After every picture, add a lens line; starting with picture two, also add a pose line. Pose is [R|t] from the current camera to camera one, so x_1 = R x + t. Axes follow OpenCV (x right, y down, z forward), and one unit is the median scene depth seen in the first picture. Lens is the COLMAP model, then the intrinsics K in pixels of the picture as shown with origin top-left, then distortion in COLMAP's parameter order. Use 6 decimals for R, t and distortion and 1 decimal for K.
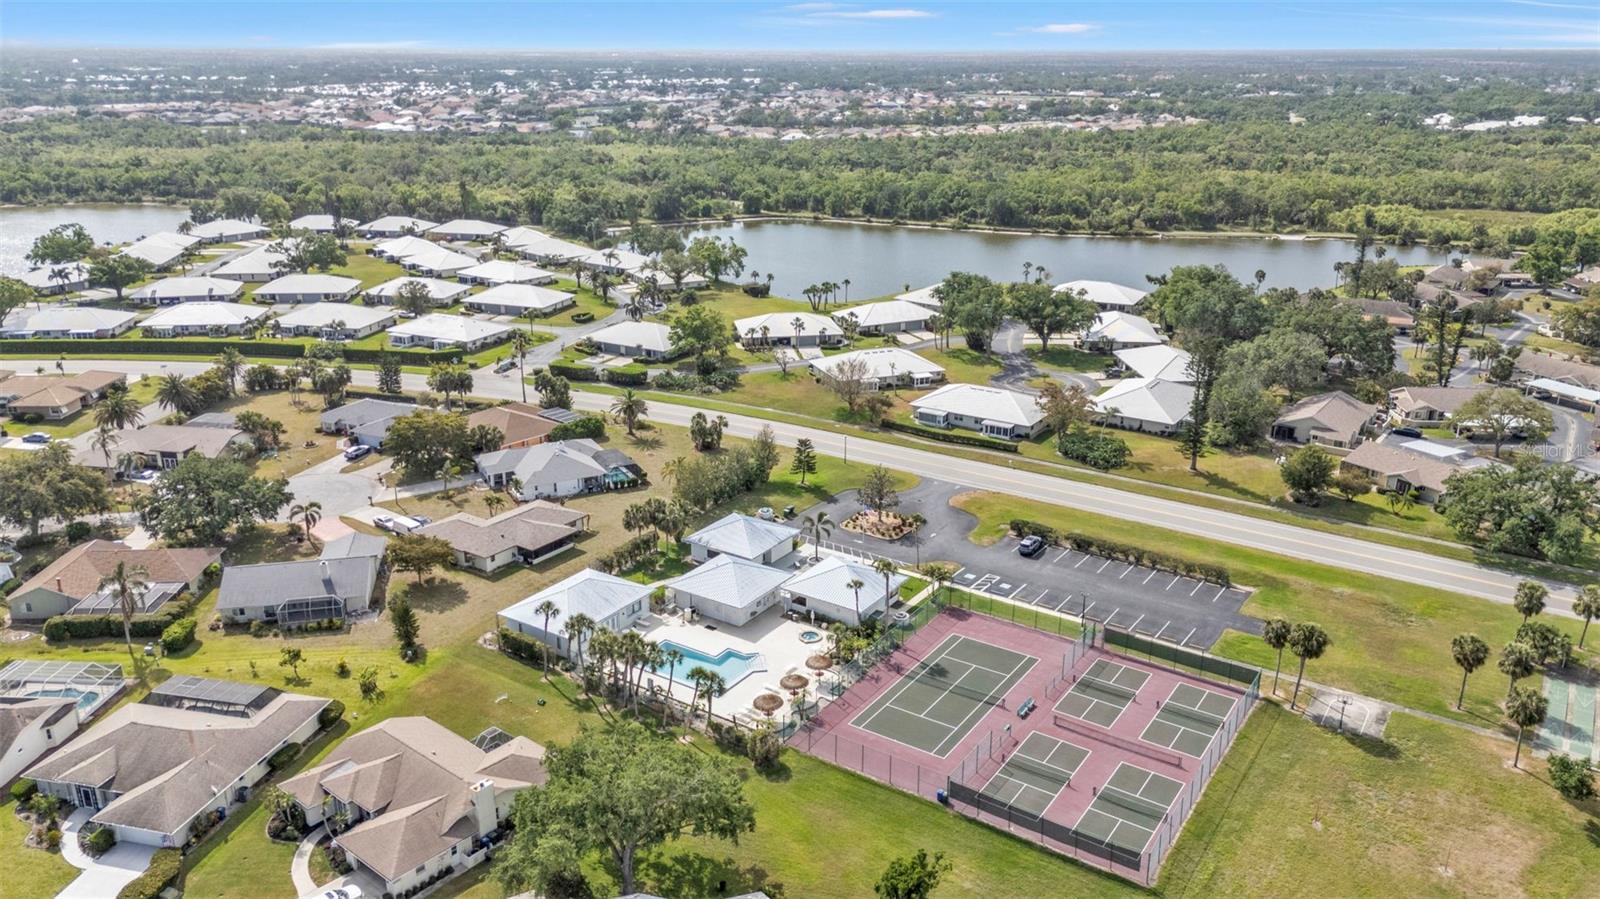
lens RADIAL K [[1167.3, 0, 798.0], [0, 1167.3, 457.0], [0, 0, 1]] dist [0.075874, -0.070029]
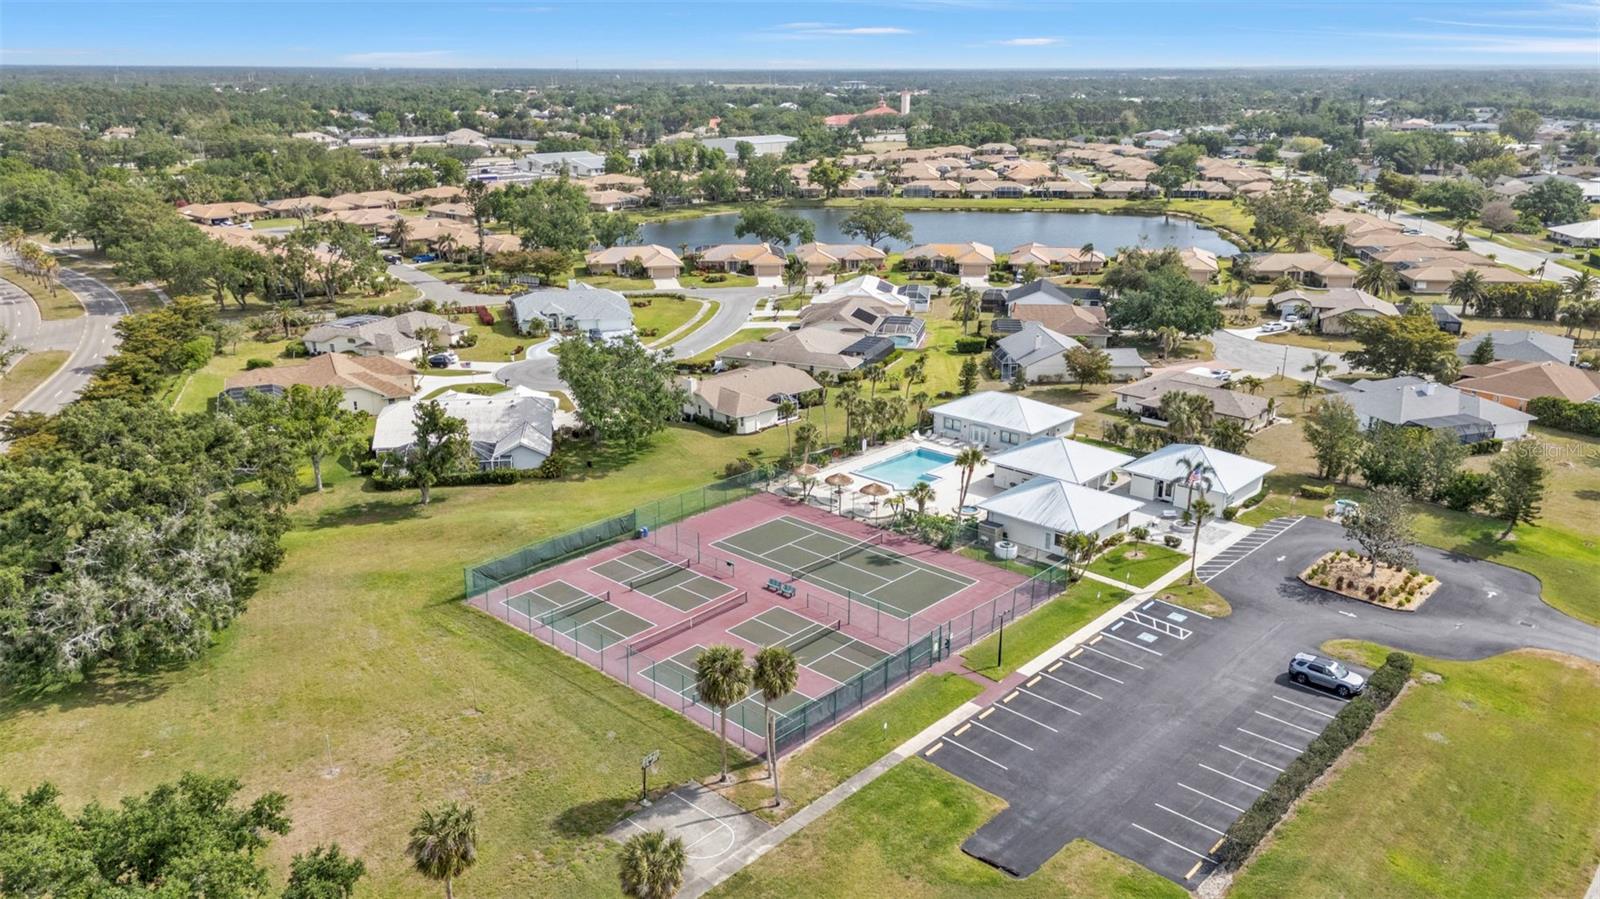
lens RADIAL K [[1167.3, 0, 800.7], [0, 1167.3, 446.2], [0, 0, 1]] dist [0.075874, -0.070029]
pose [[-0.154506, 0.301665, -0.940811, 0.554813], [-0.324711, 0.883843, 0.336724, -0.094784], [0.933108, 0.357518, -0.038605, 0.592266]]
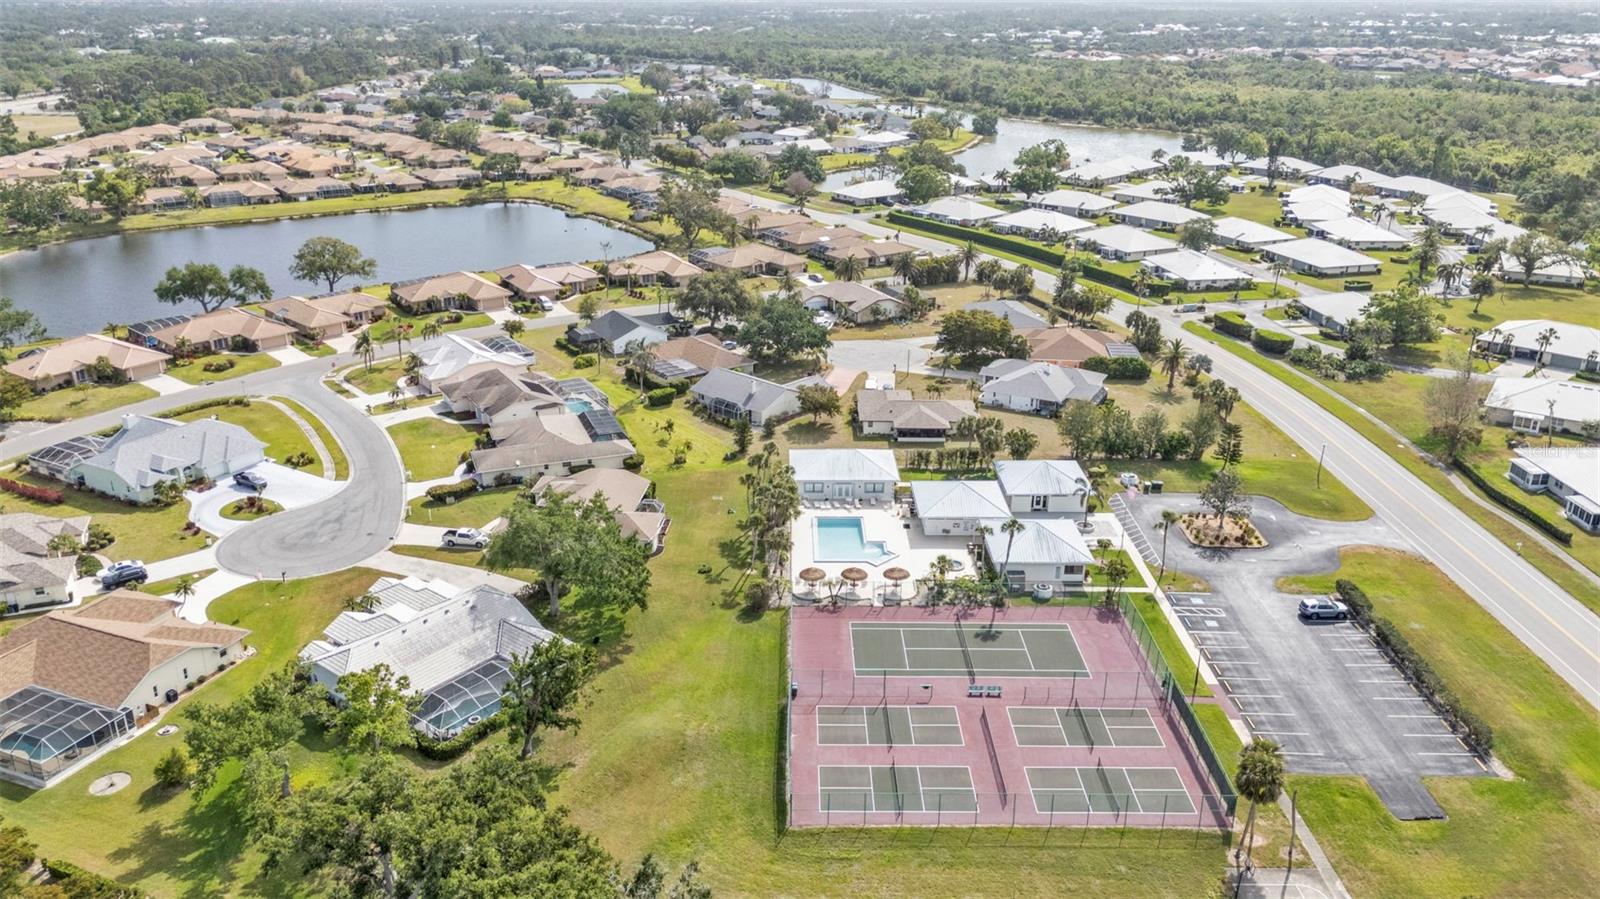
lens RADIAL K [[1167.3, 0, 798.1], [0, 1167.3, 449.5], [0, 0, 1]] dist [0.075874, -0.070029]
pose [[0.563518, 0.302356, -0.768784, 0.453841], [-0.275557, 0.946113, 0.170115, -0.051535], [0.778792, 0.115981, 0.616467, 0.165737]]
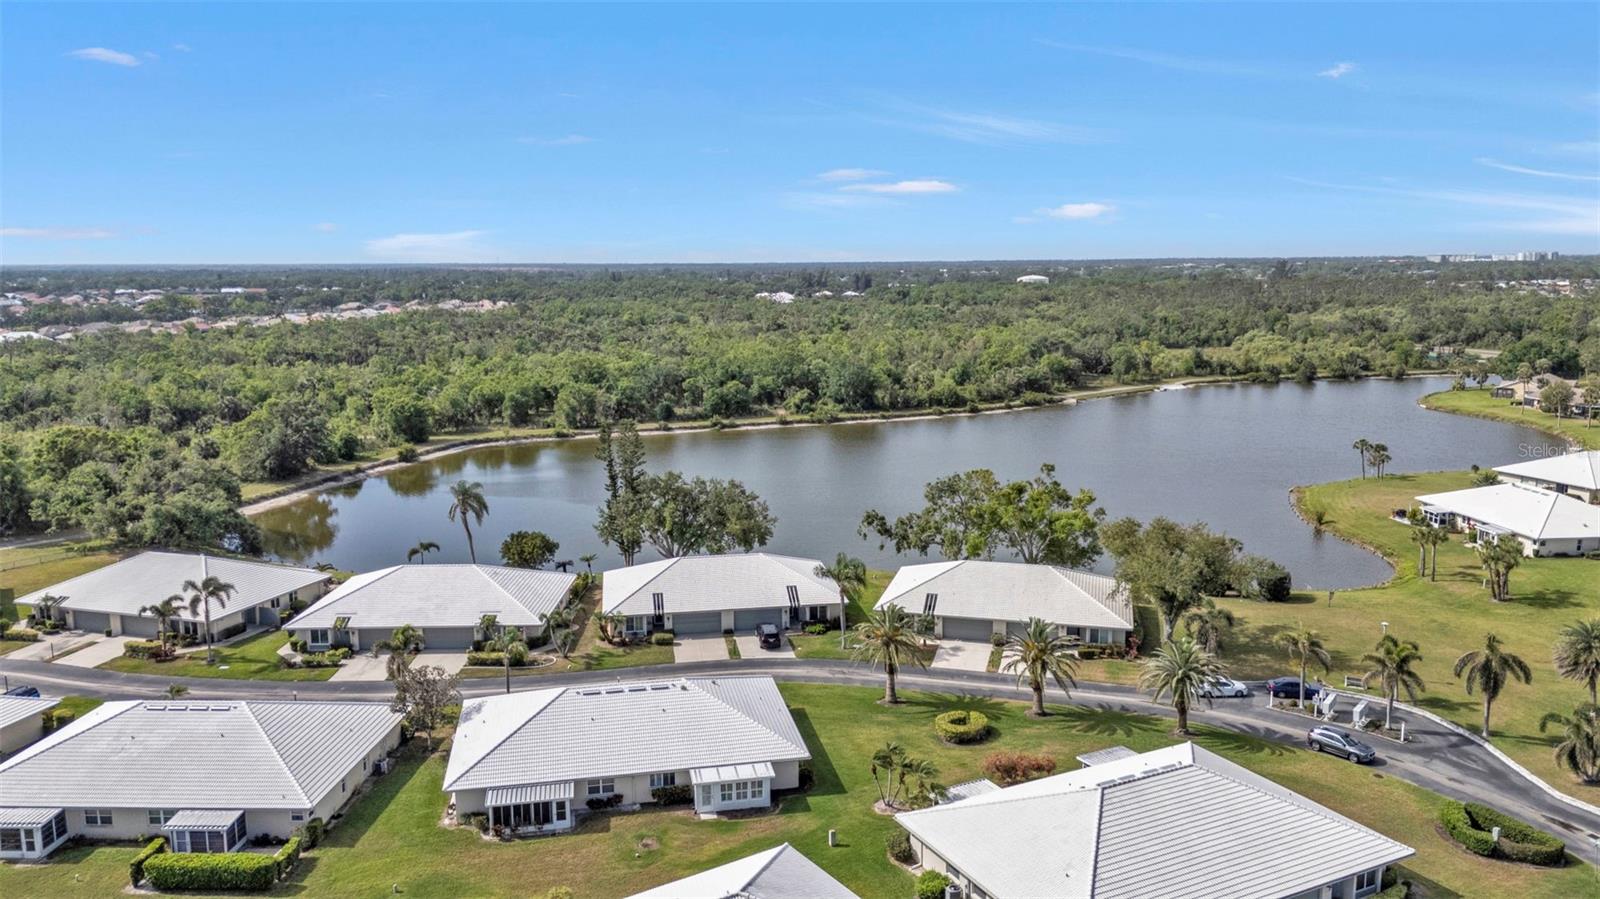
lens RADIAL K [[1167.3, 0, 796.3], [0, 1167.3, 450.8], [0, 0, 1]] dist [0.075874, -0.070029]
pose [[0.703837, -0.122930, 0.699644, -0.653129], [0.243240, 0.967079, -0.074778, -0.311643], [-0.667419, 0.222813, 0.710568, 1.312311]]
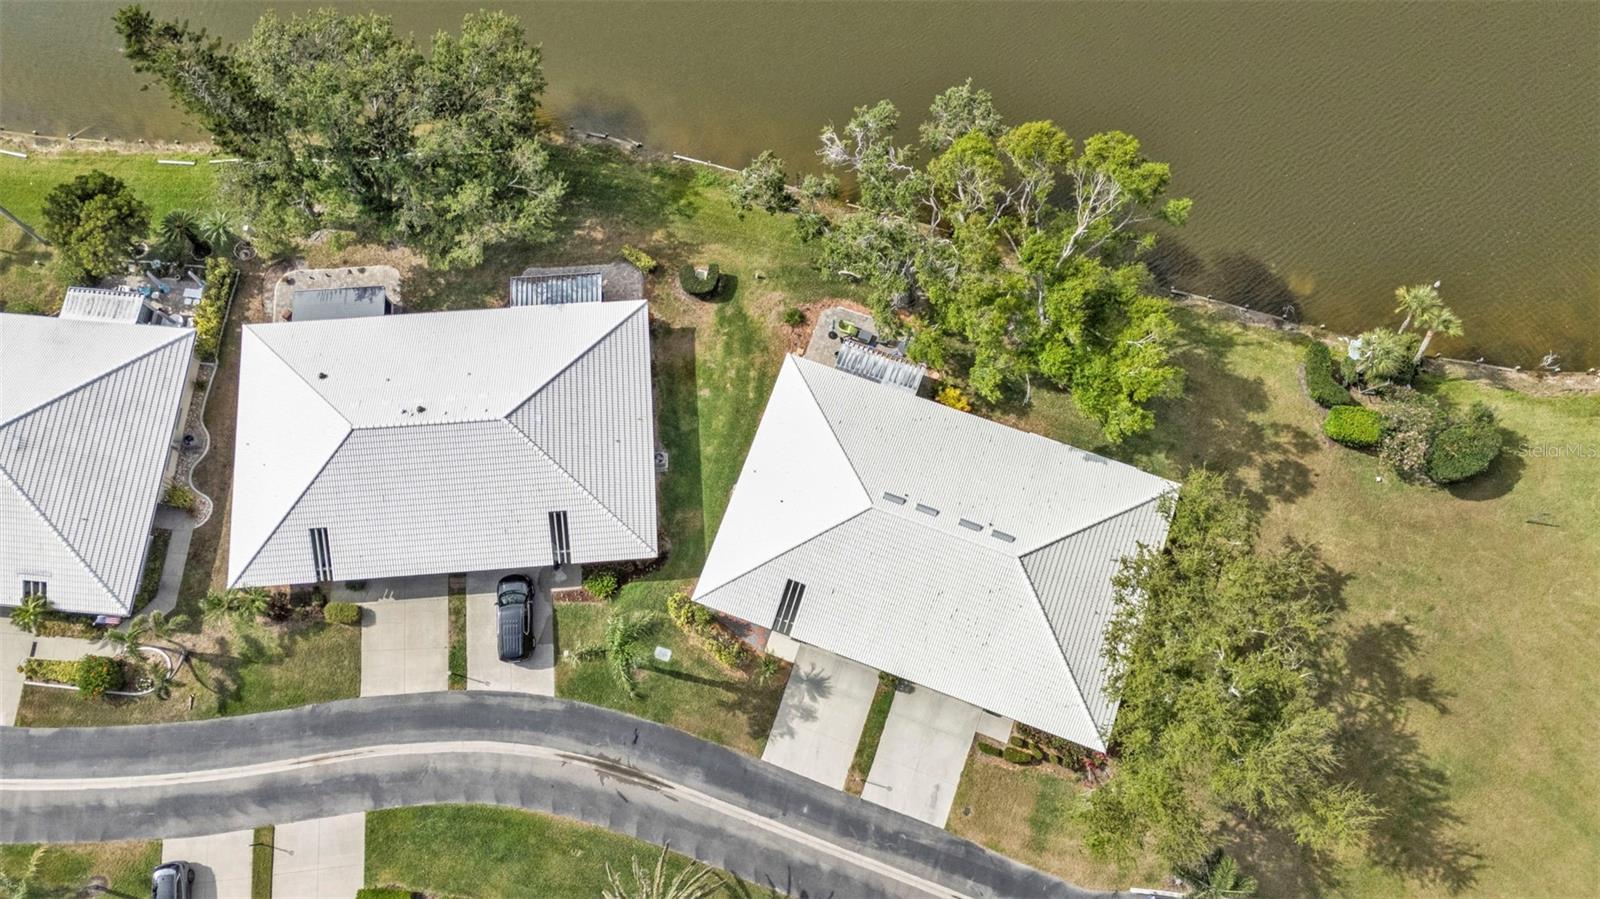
lens RADIAL K [[1167.3, 0, 799.8], [0, 1167.3, 438.5], [0, 0, 1]] dist [0.075874, -0.070029]
pose [[0.762416, -0.628360, 0.154550, -0.246576], [0.227064, 0.483443, 0.845414, -0.559813], [-0.605940, -0.609465, 0.511263, 1.543501]]
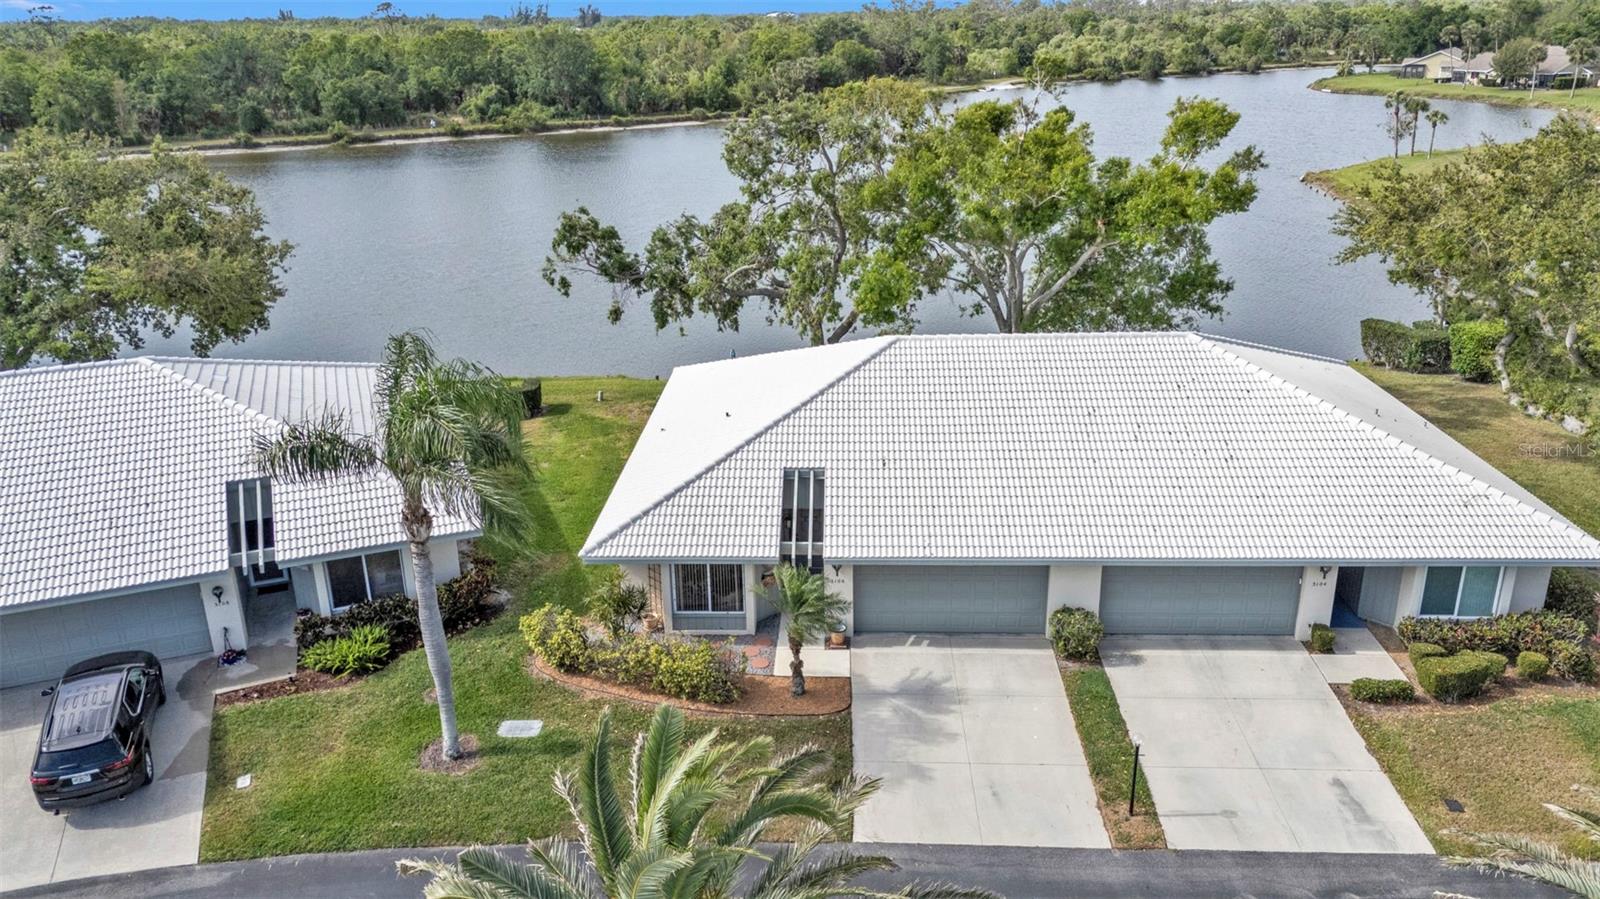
lens RADIAL K [[1167.3, 0, 801.9], [0, 1167.3, 456.0], [0, 0, 1]] dist [0.075874, -0.070029]
pose [[0.531117, -0.309455, 0.788766, -0.339262], [0.297138, 0.939824, 0.168641, -0.297951], [-0.793488, 0.144805, 0.591107, 1.595354]]
